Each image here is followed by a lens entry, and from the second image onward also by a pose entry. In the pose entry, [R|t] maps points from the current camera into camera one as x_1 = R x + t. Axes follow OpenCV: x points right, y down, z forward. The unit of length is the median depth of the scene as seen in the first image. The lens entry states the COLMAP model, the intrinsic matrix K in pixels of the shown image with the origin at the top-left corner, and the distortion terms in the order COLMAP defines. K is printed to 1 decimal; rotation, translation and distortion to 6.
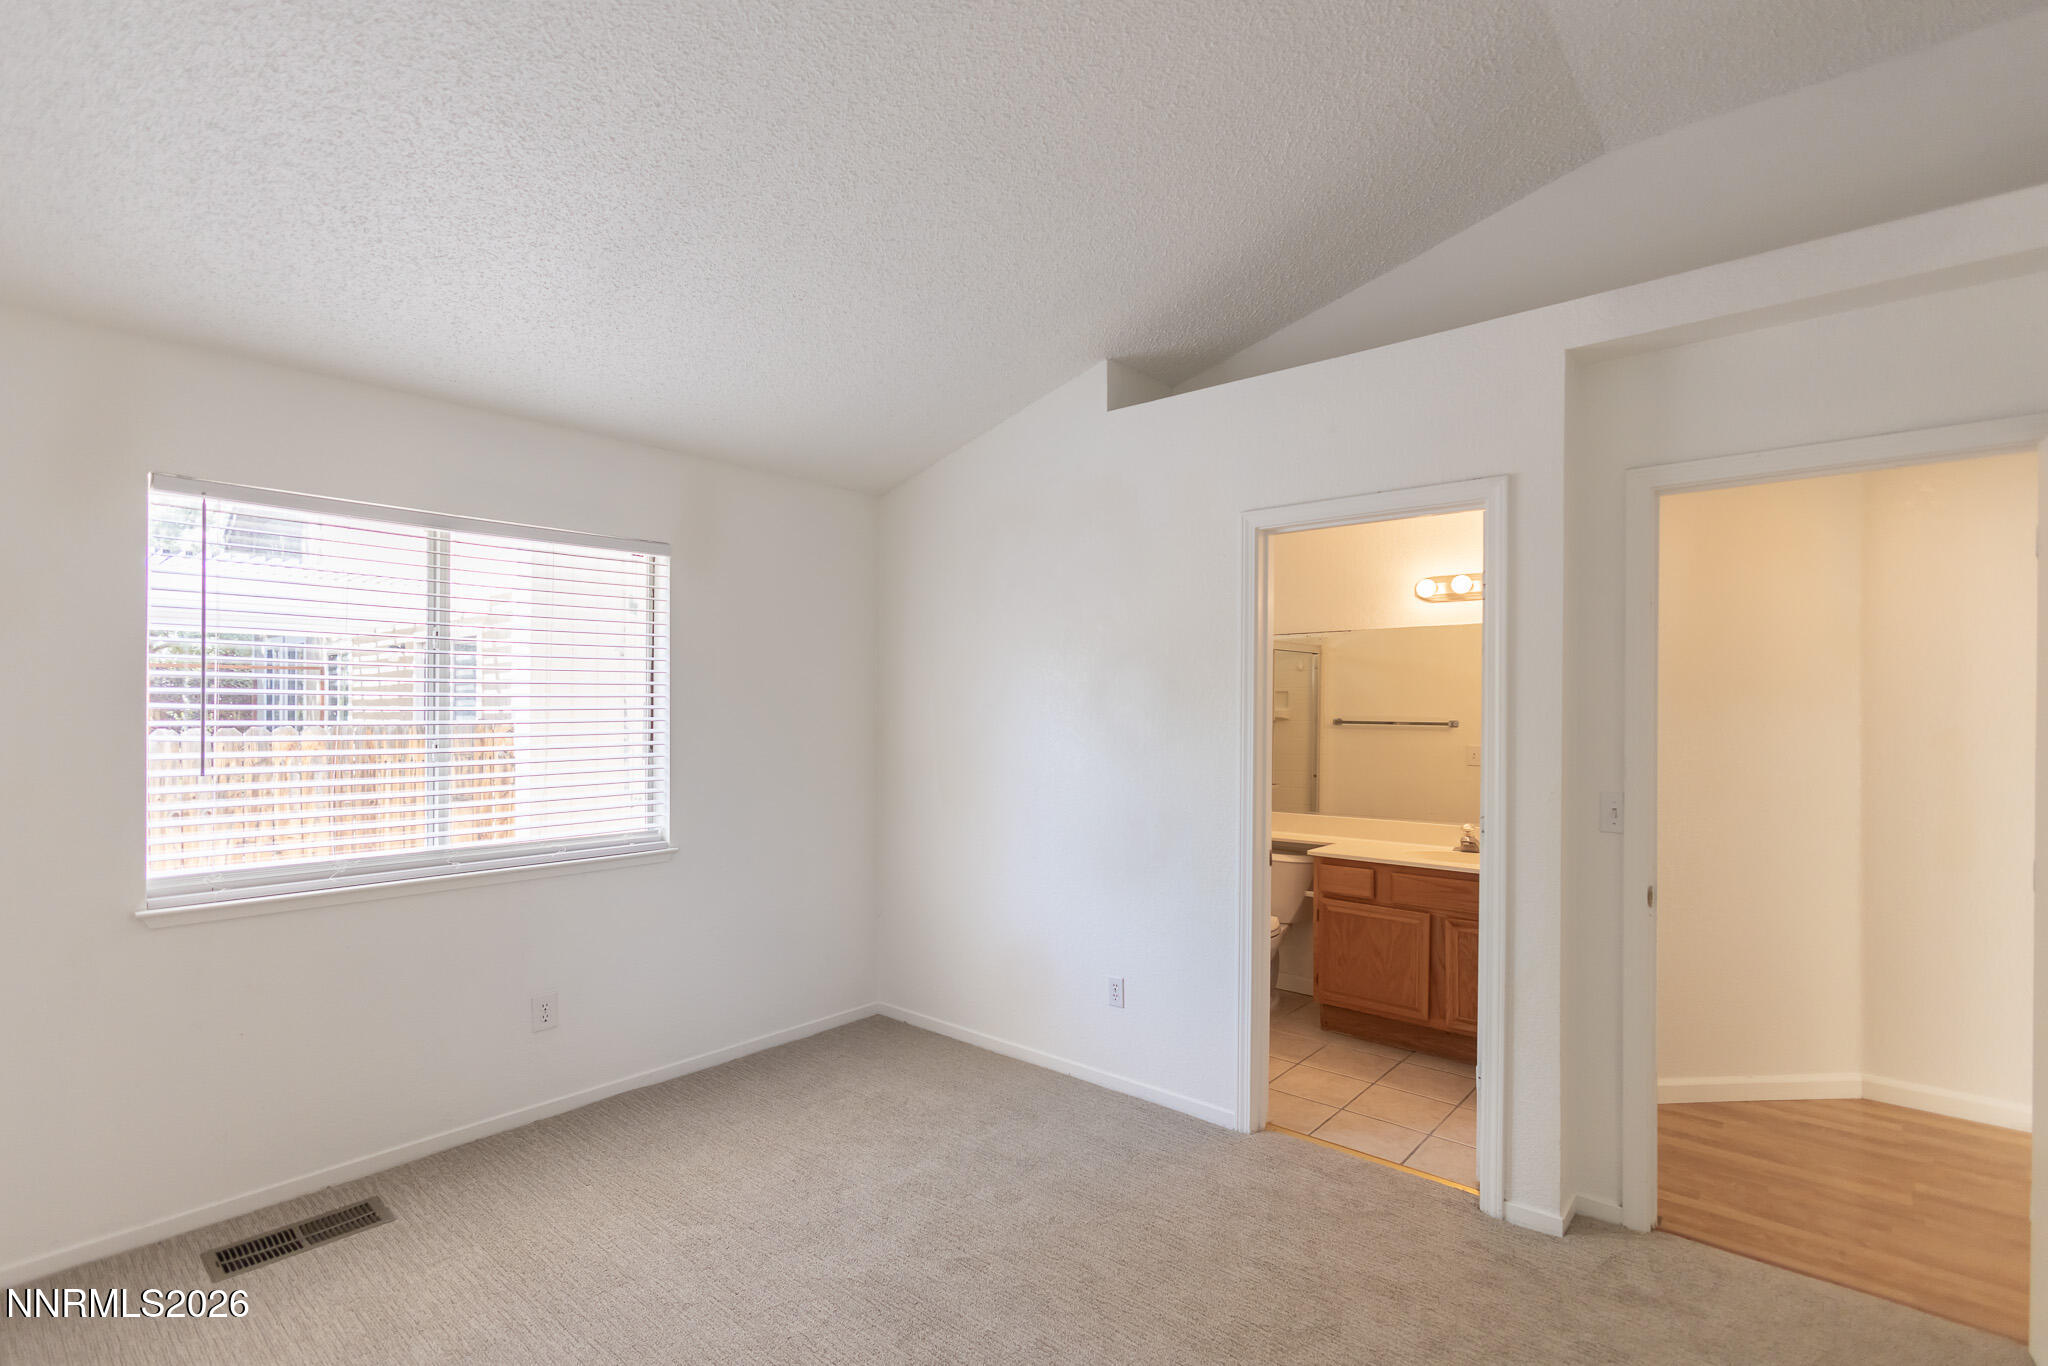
lens RADIAL K [[940.3, 0, 1017.5], [0, 940.3, 703.8], [0, 0, 1]] dist [-0.000446, 0.000352]
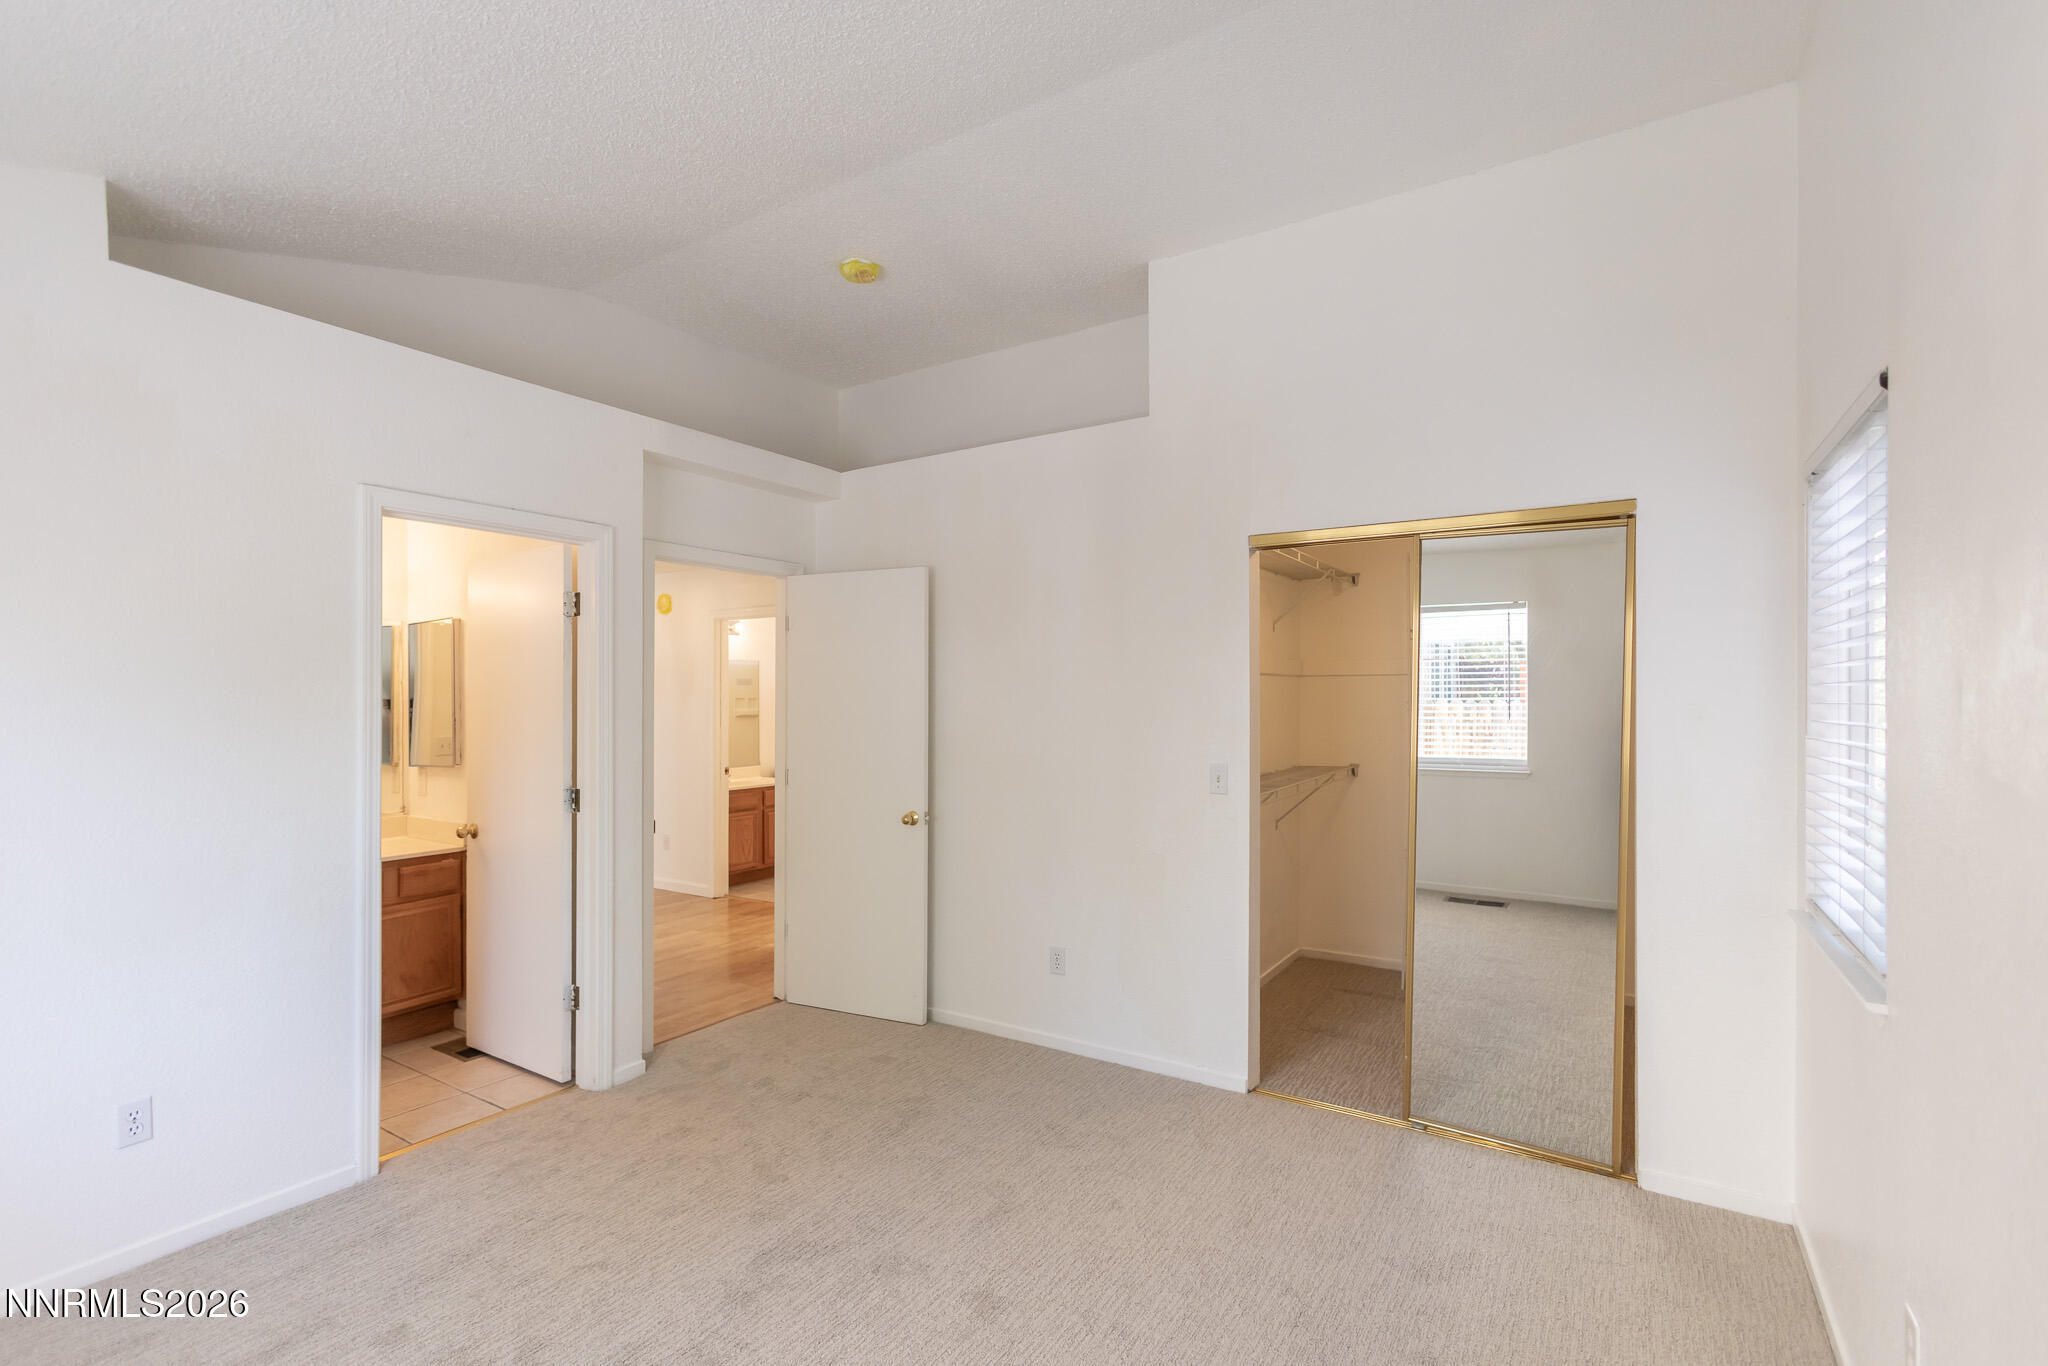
lens RADIAL K [[940.3, 0, 1022.4], [0, 940.3, 696.9], [0, 0, 1]] dist [-0.000446, 0.000352]
pose [[-0.142602, -0.001686, 0.989779, -0.882350], [-0.004834, 0.999988, 0.001006, -0.006958], [-0.989768, -0.004641, -0.142609, 0.617307]]
